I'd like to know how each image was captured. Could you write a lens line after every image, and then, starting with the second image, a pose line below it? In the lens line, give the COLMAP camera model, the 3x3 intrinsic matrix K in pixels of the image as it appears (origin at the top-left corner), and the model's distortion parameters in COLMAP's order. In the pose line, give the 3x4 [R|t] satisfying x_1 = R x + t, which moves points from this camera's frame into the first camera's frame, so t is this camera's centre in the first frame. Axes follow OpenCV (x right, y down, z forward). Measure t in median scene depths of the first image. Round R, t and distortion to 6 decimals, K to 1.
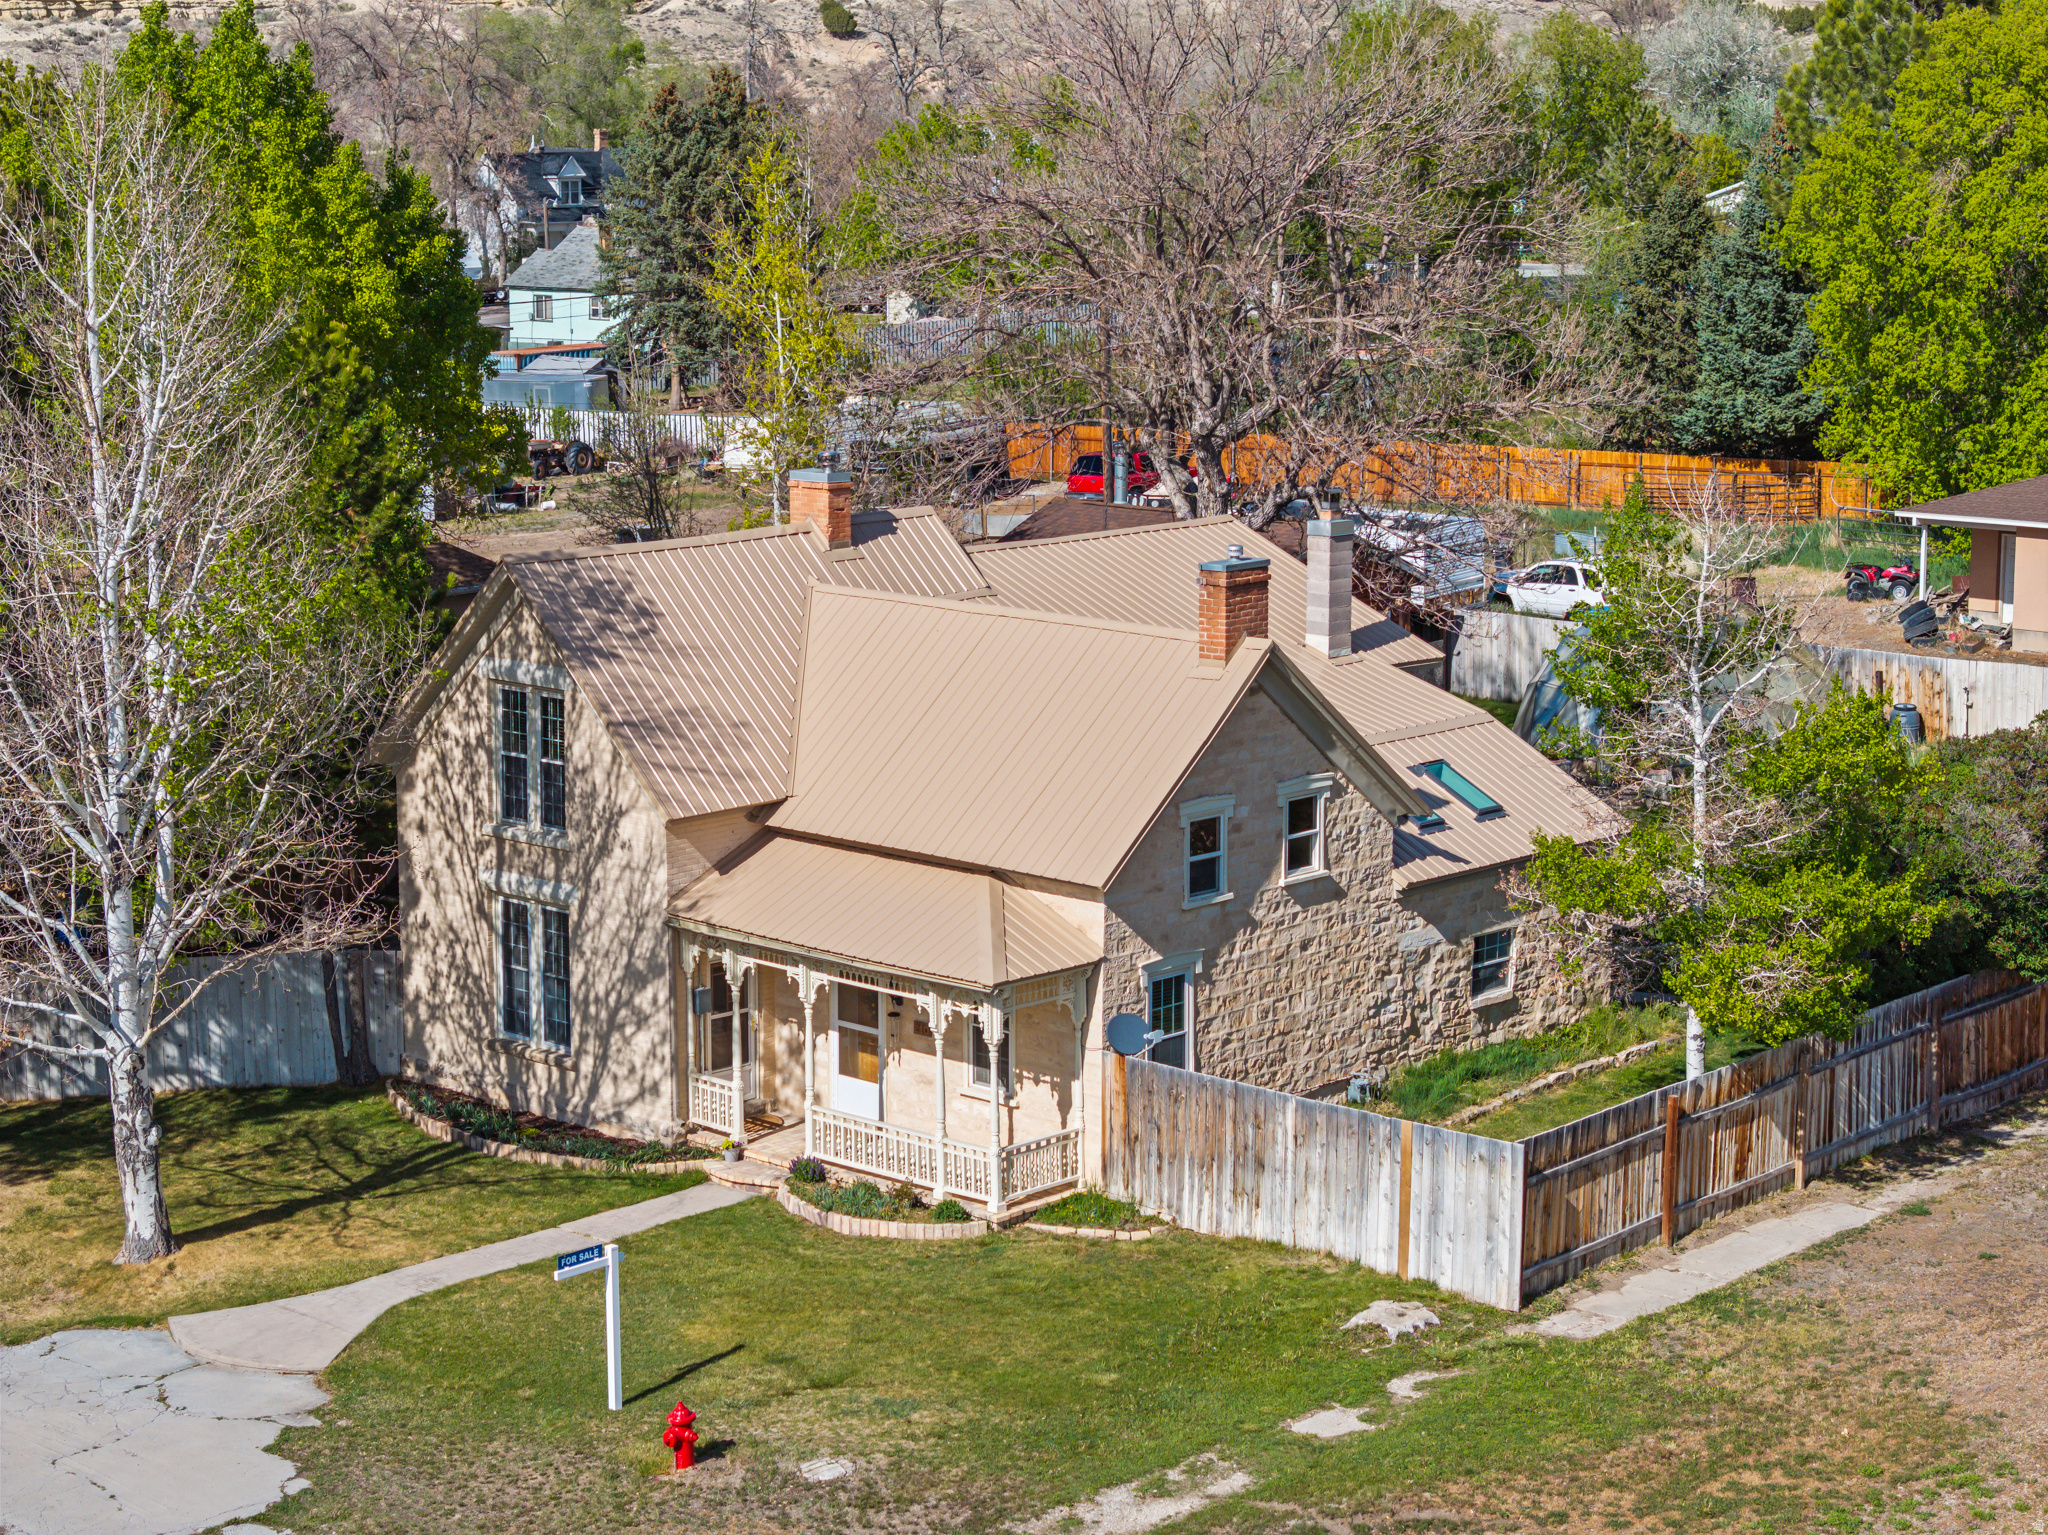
lens RADIAL K [[4157.8, 0, 1024.0], [0, 4157.8, 767.5], [0, 0, 1]] dist [-0.001225, 0.313373]
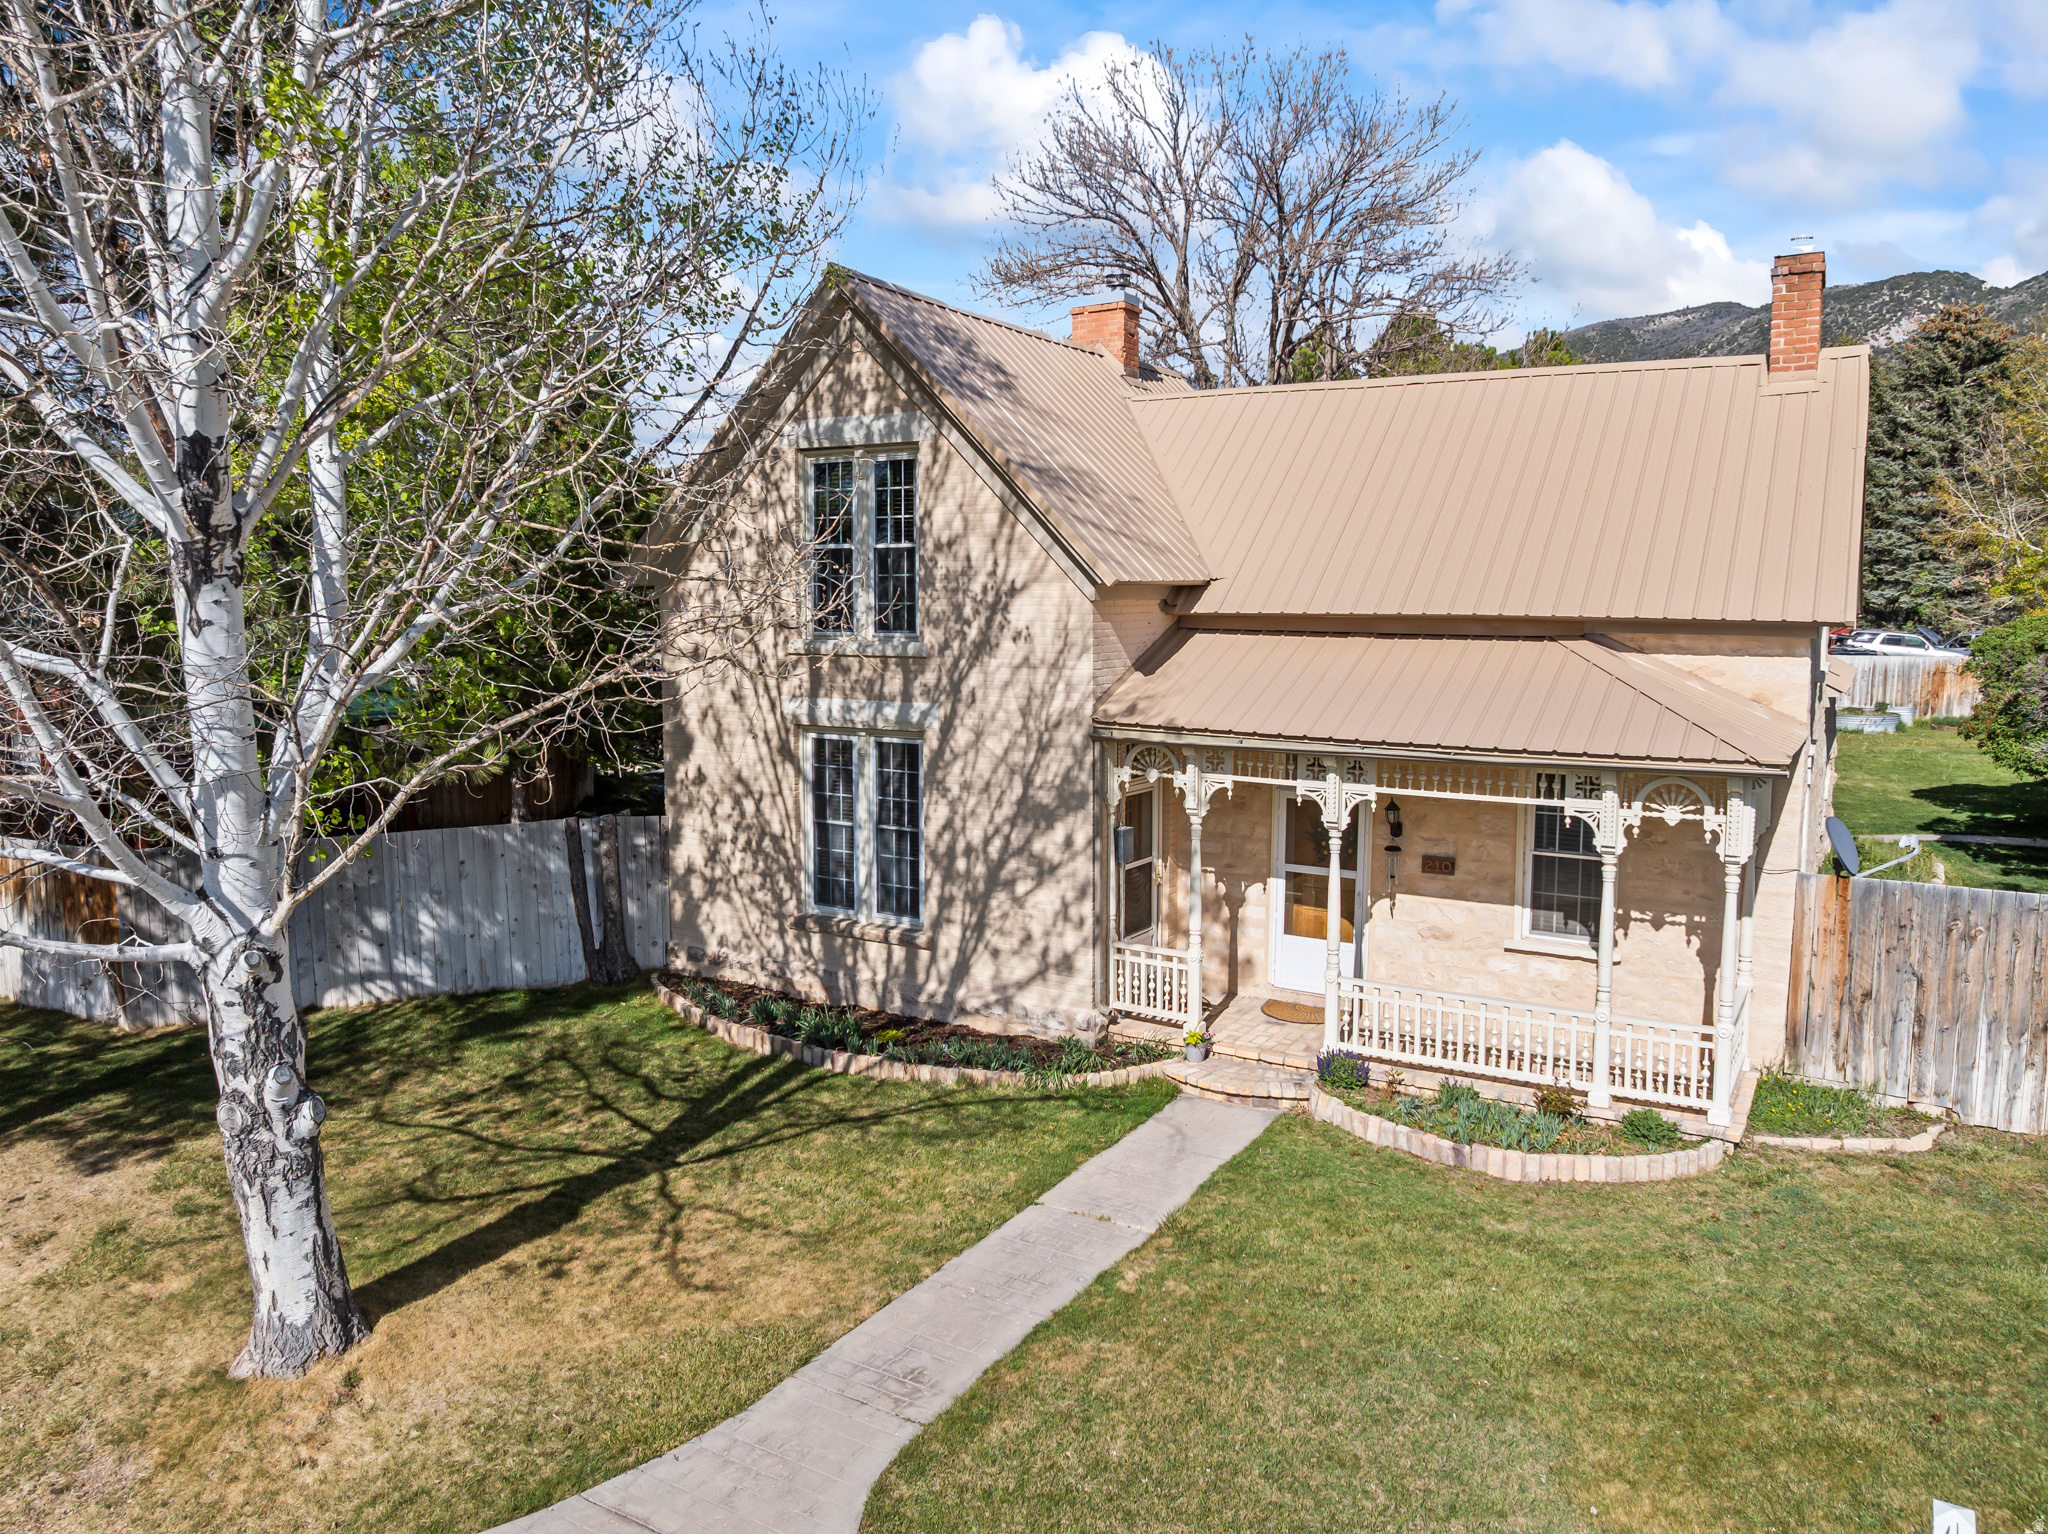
lens RADIAL K [[1403.0, 0, 1024.7], [0, 1403.0, 750.2], [0, 0, 1]] dist [-0.006100, -0.034491]
pose [[0.975796, -0.023229, 0.217445, -0.147593], [0.037613, 0.997352, -0.062250, 0.053782], [-0.215423, 0.068922, 0.974086, 0.748412]]
